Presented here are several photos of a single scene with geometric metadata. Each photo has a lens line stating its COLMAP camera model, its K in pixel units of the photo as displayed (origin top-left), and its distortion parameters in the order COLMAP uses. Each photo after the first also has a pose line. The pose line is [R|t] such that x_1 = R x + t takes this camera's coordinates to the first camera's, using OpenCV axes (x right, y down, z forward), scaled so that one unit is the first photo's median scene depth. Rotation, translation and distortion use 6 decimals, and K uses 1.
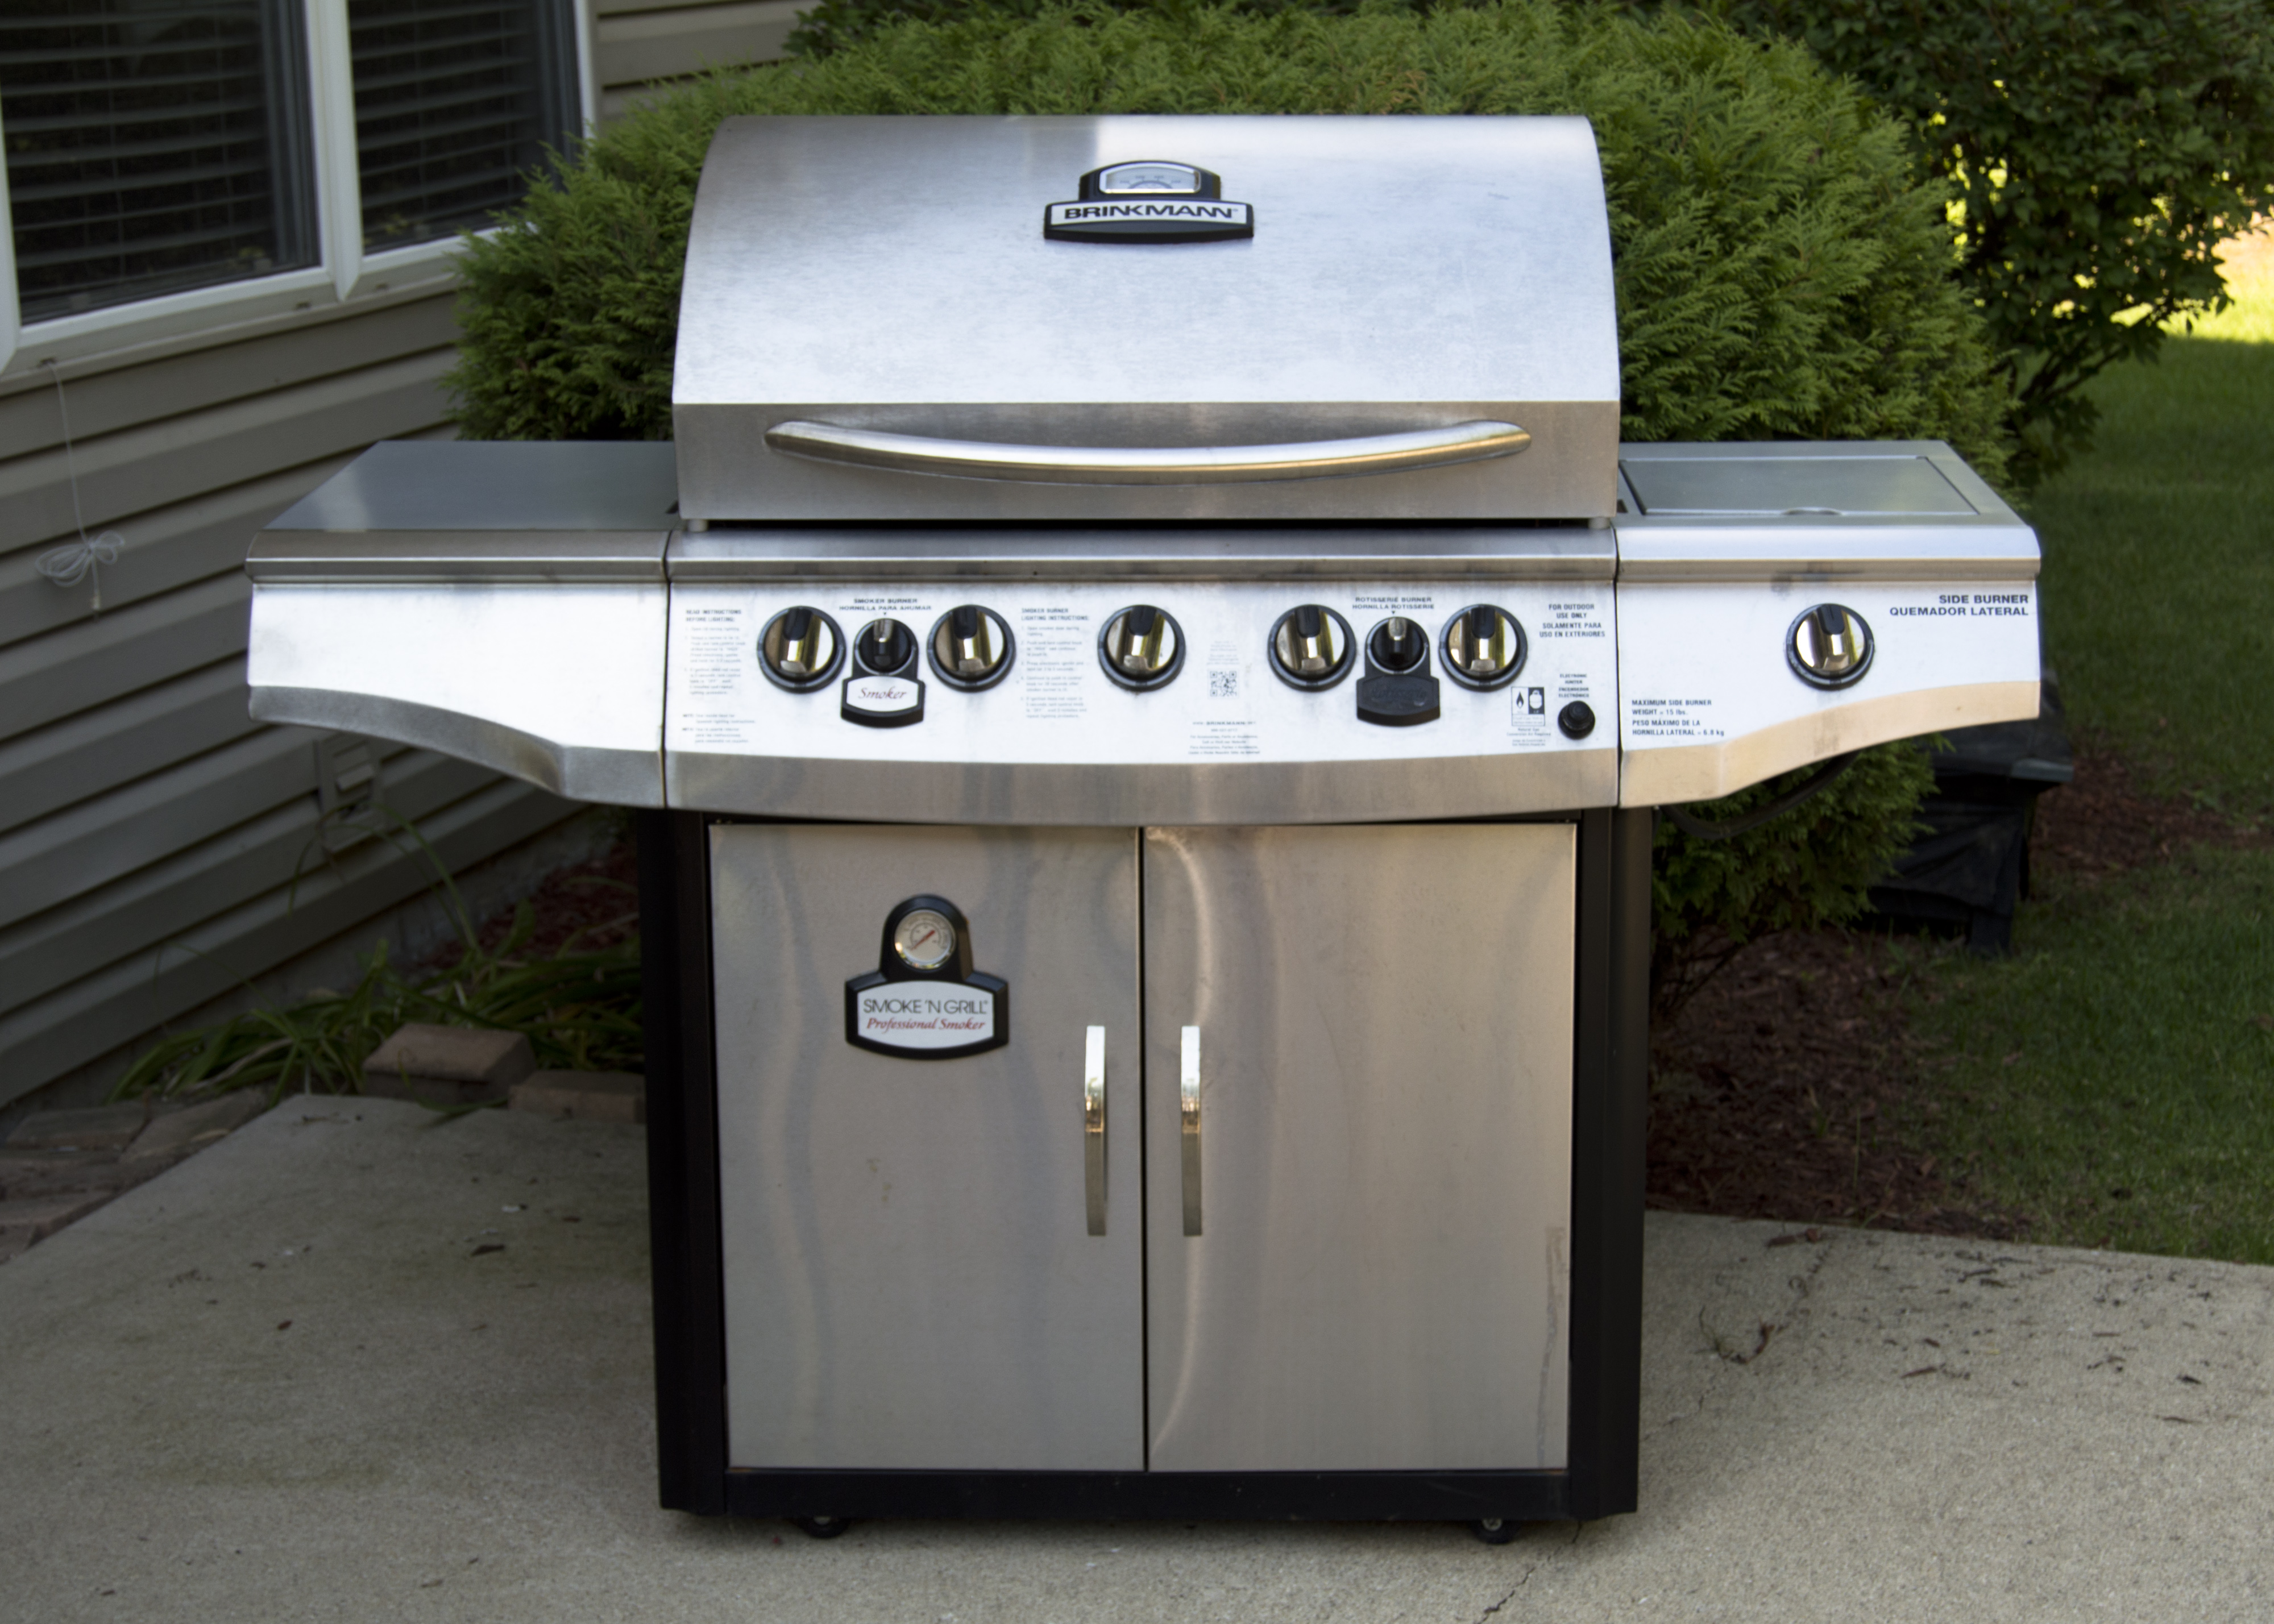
lens RADIAL K [[3894.3, 0, 1137.0], [0, 3894.3, 812.0], [0, 0, 1]] dist [-0.016046, 0.182454]
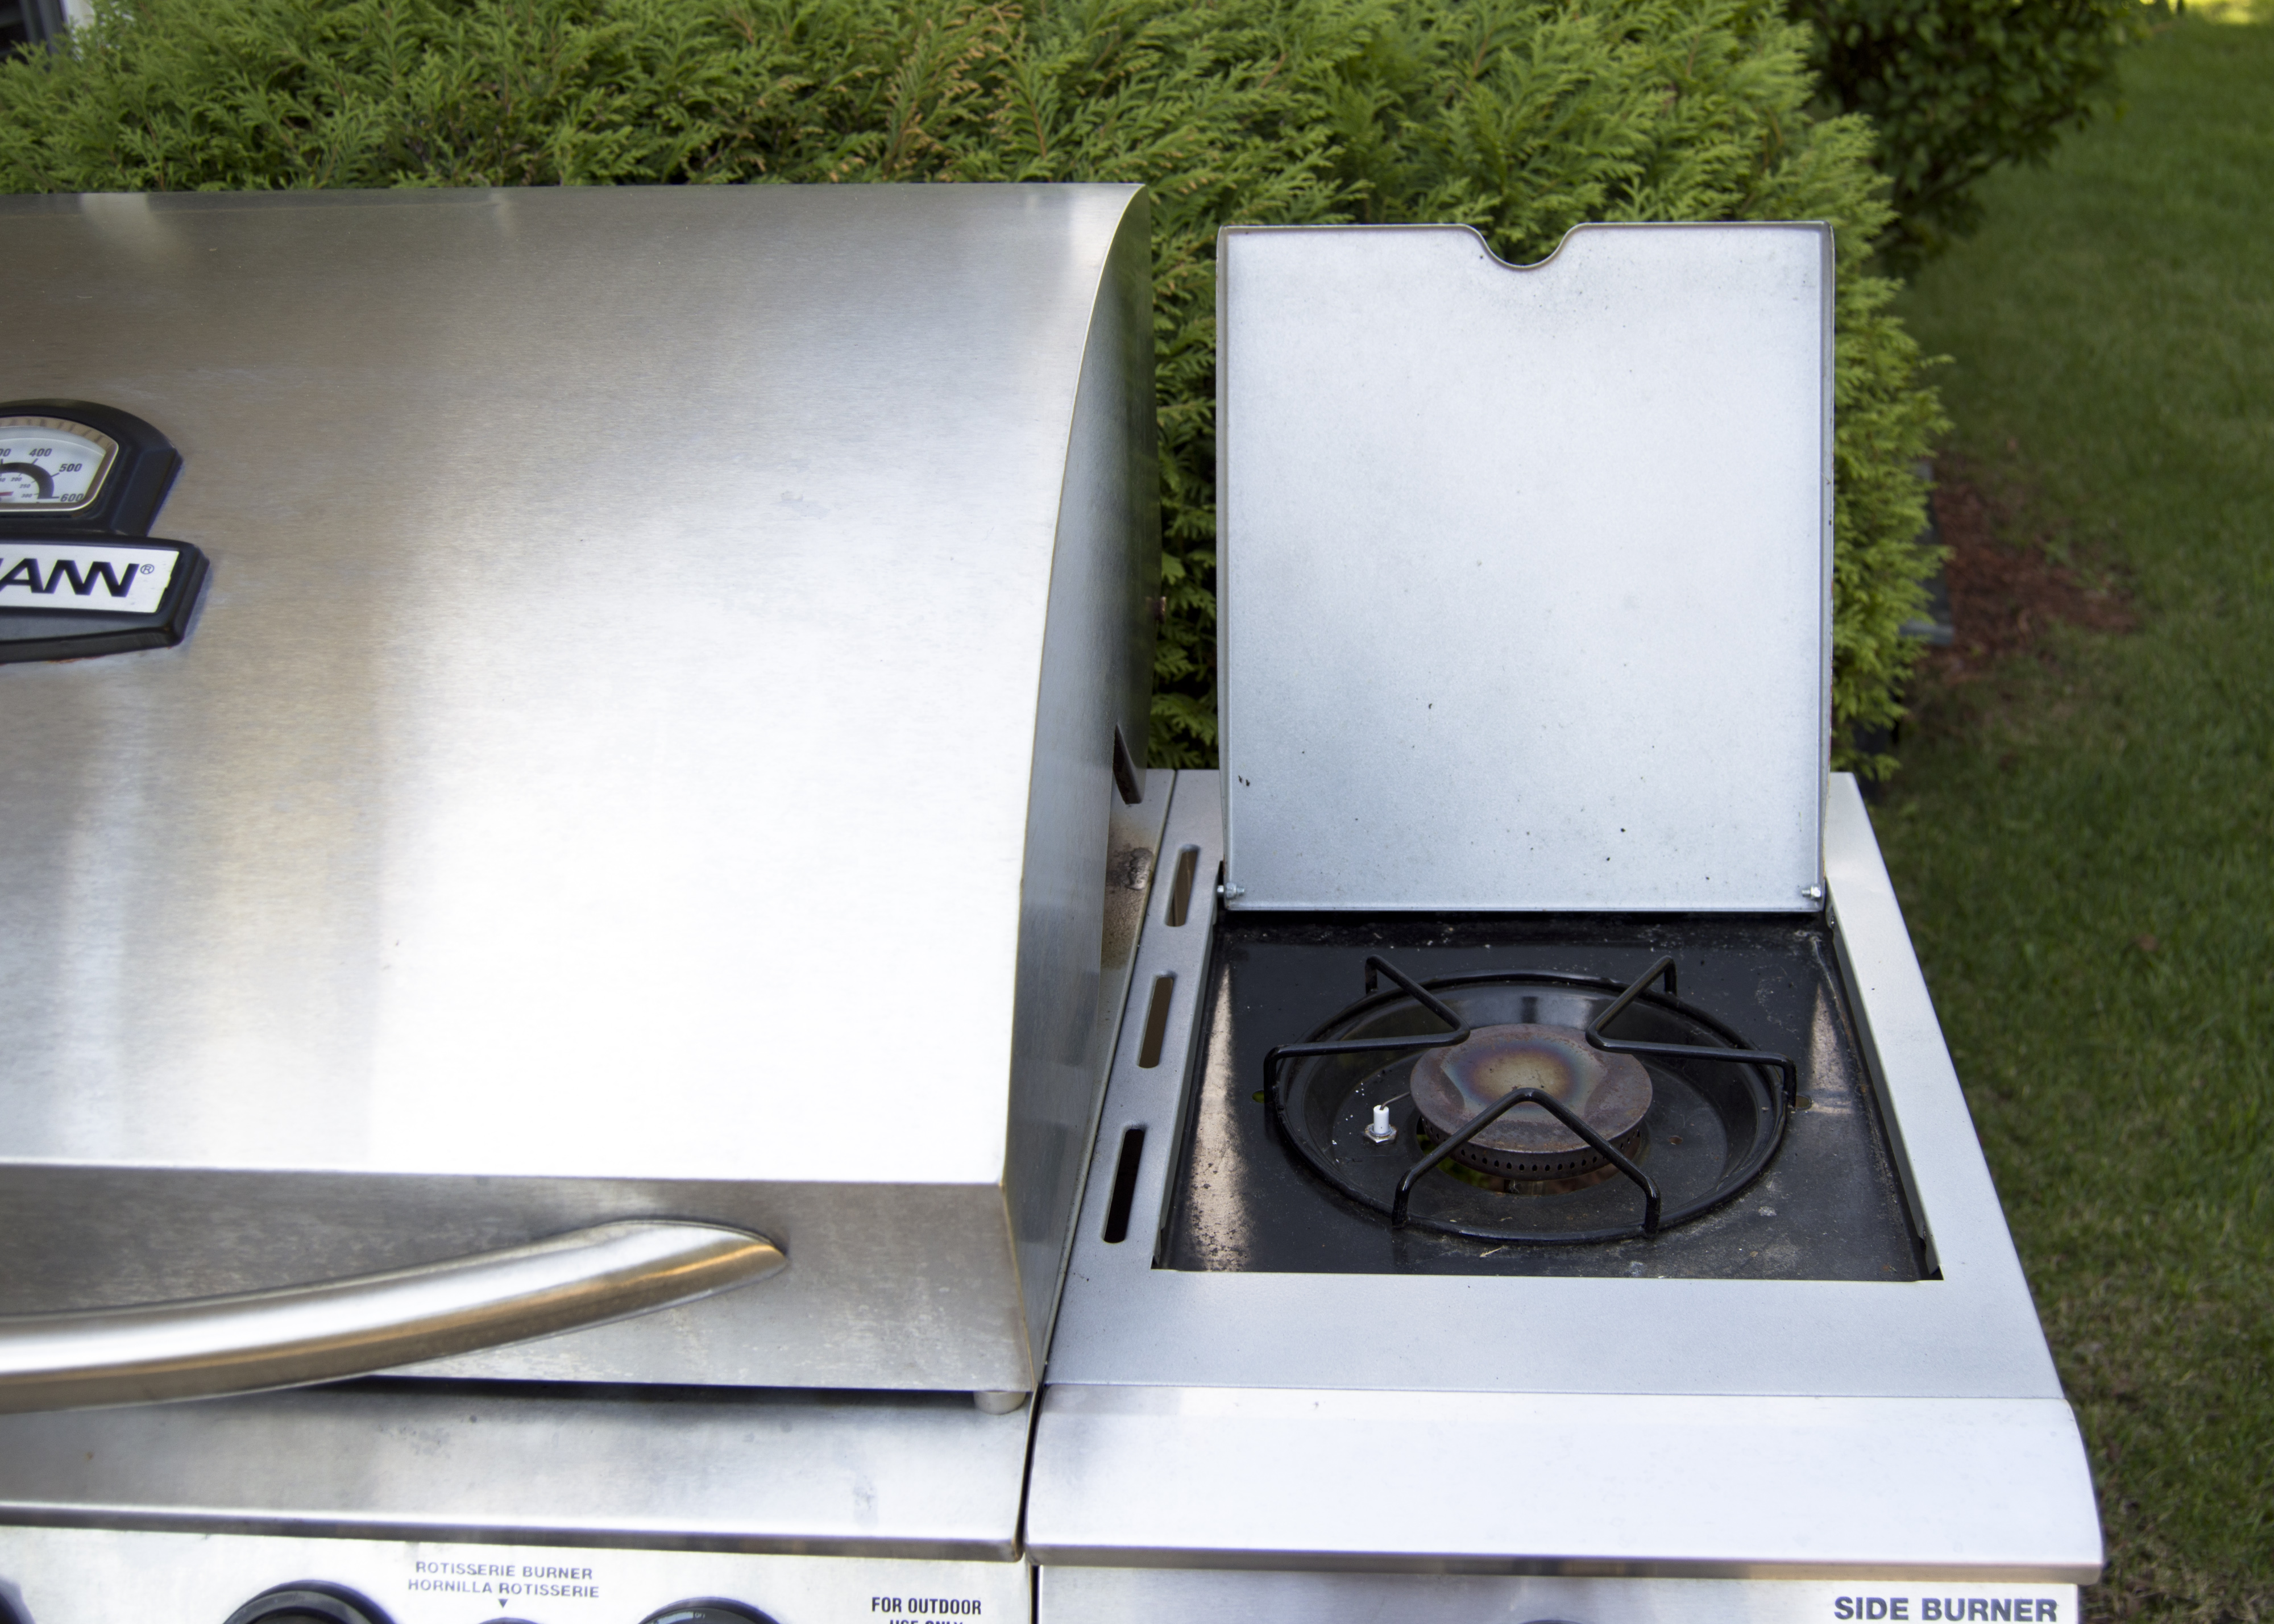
lens RADIAL K [[2506.4, 0, 1179.5], [0, 2506.4, 815.7], [0, 0, 1]] dist [-0.067447, 0.017234]
pose [[0.999198, 0.003120, -0.039919, 0.111098], [0.005046, 0.979204, 0.202817, -0.139746], [0.039721, -0.202856, 0.978403, 0.571684]]
